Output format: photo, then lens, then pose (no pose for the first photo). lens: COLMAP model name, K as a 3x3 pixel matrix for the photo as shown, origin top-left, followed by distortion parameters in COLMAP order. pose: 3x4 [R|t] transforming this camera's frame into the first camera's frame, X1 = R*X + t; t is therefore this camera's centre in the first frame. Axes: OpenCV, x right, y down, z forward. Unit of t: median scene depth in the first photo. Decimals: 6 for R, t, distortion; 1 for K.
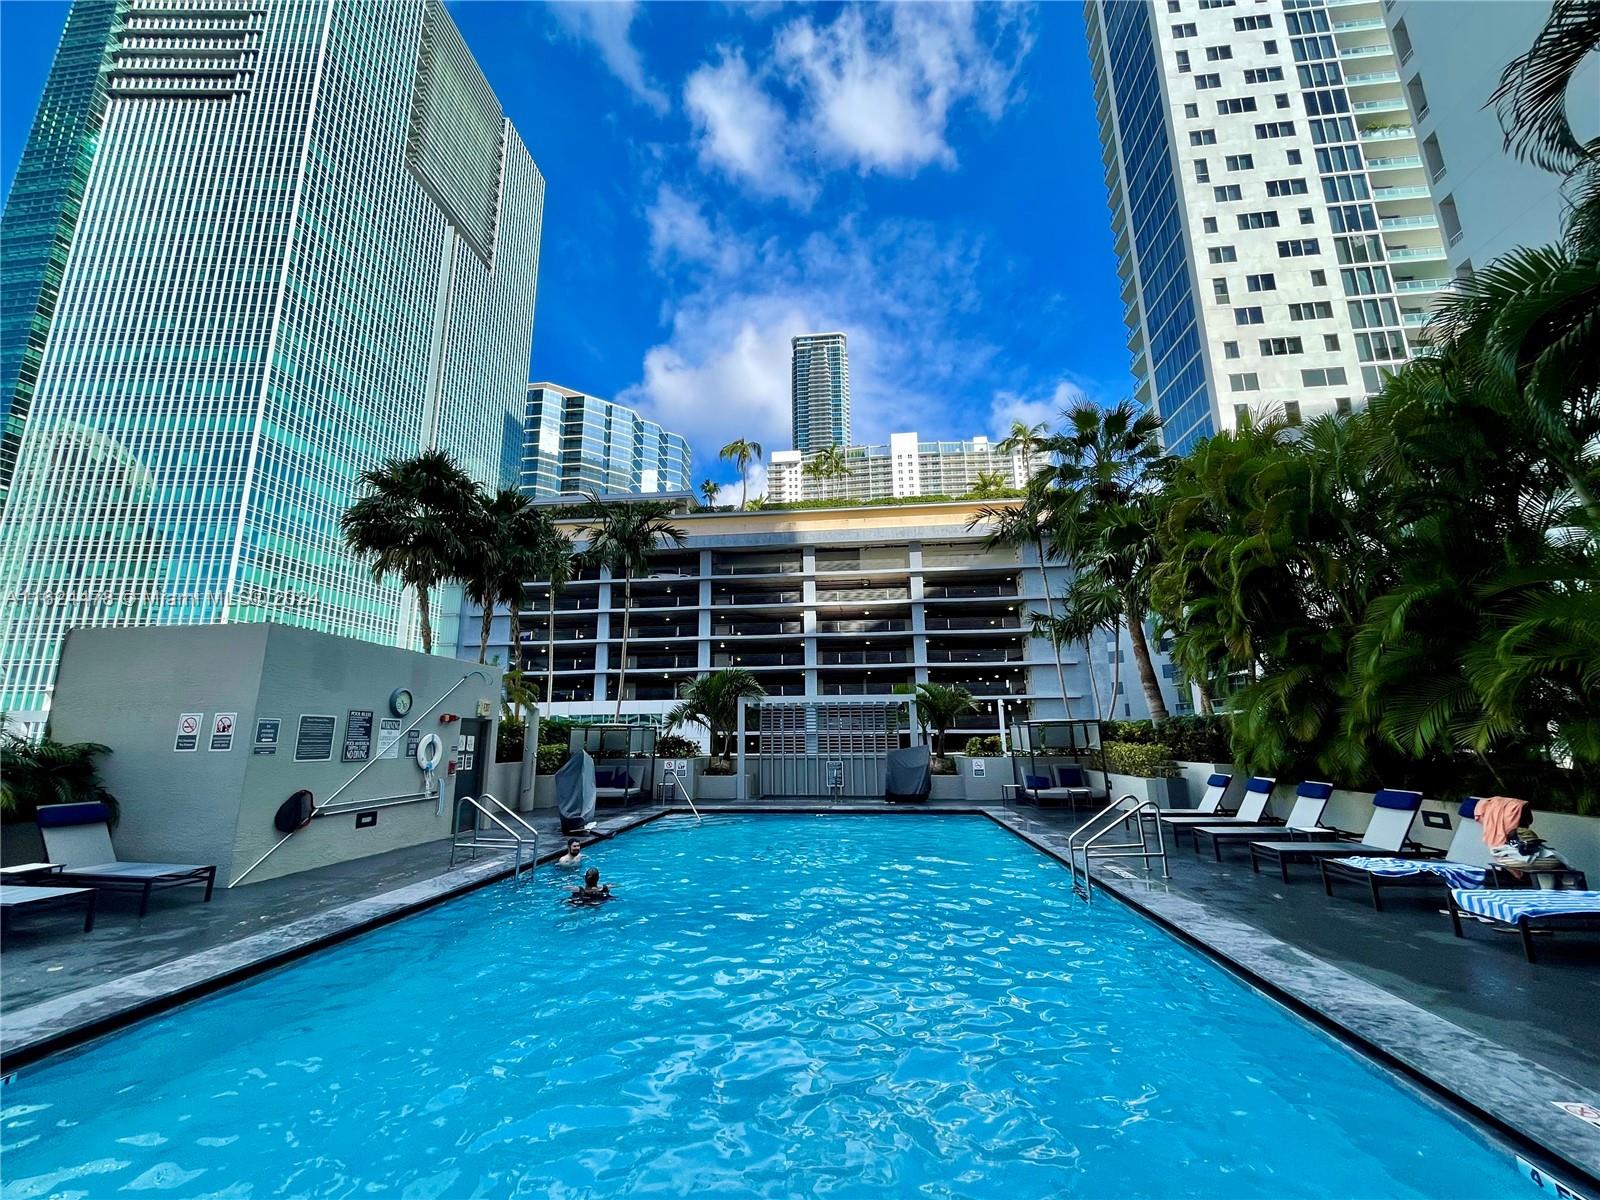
lens RADIAL K [[645.9, 0, 786.1], [0, 645.9, 604.2], [0, 0, 1]] dist [-0.002565, -0.000195]
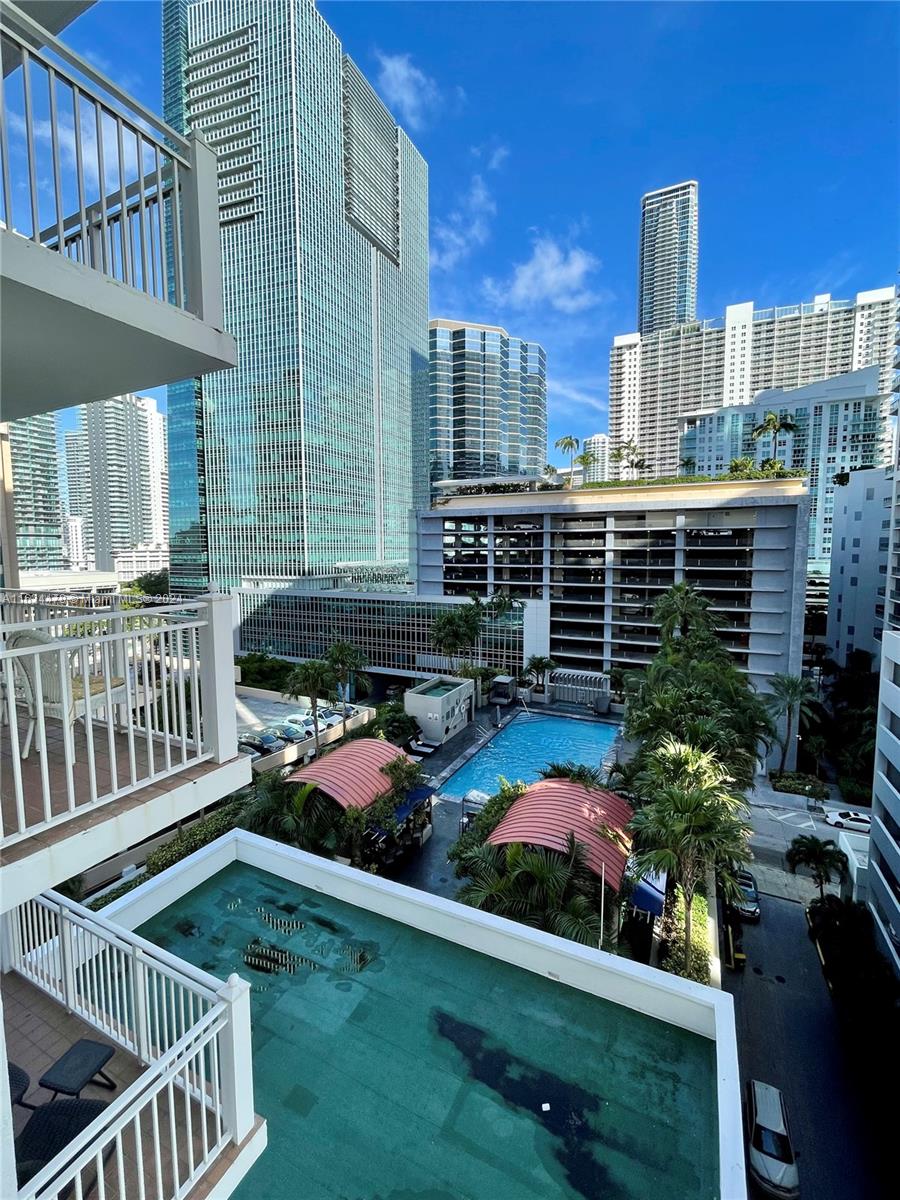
lens RADIAL K [[506.7, 0, 448.2], [0, 506.7, 587.2], [0, 0, 1]] dist [-0.004118, -0.000120]
pose [[0.940631, 0.031033, -0.338010, 0.085777], [0.064527, 0.961304, 0.267826, -0.267773], [0.333242, -0.273736, 0.902230, -0.338948]]
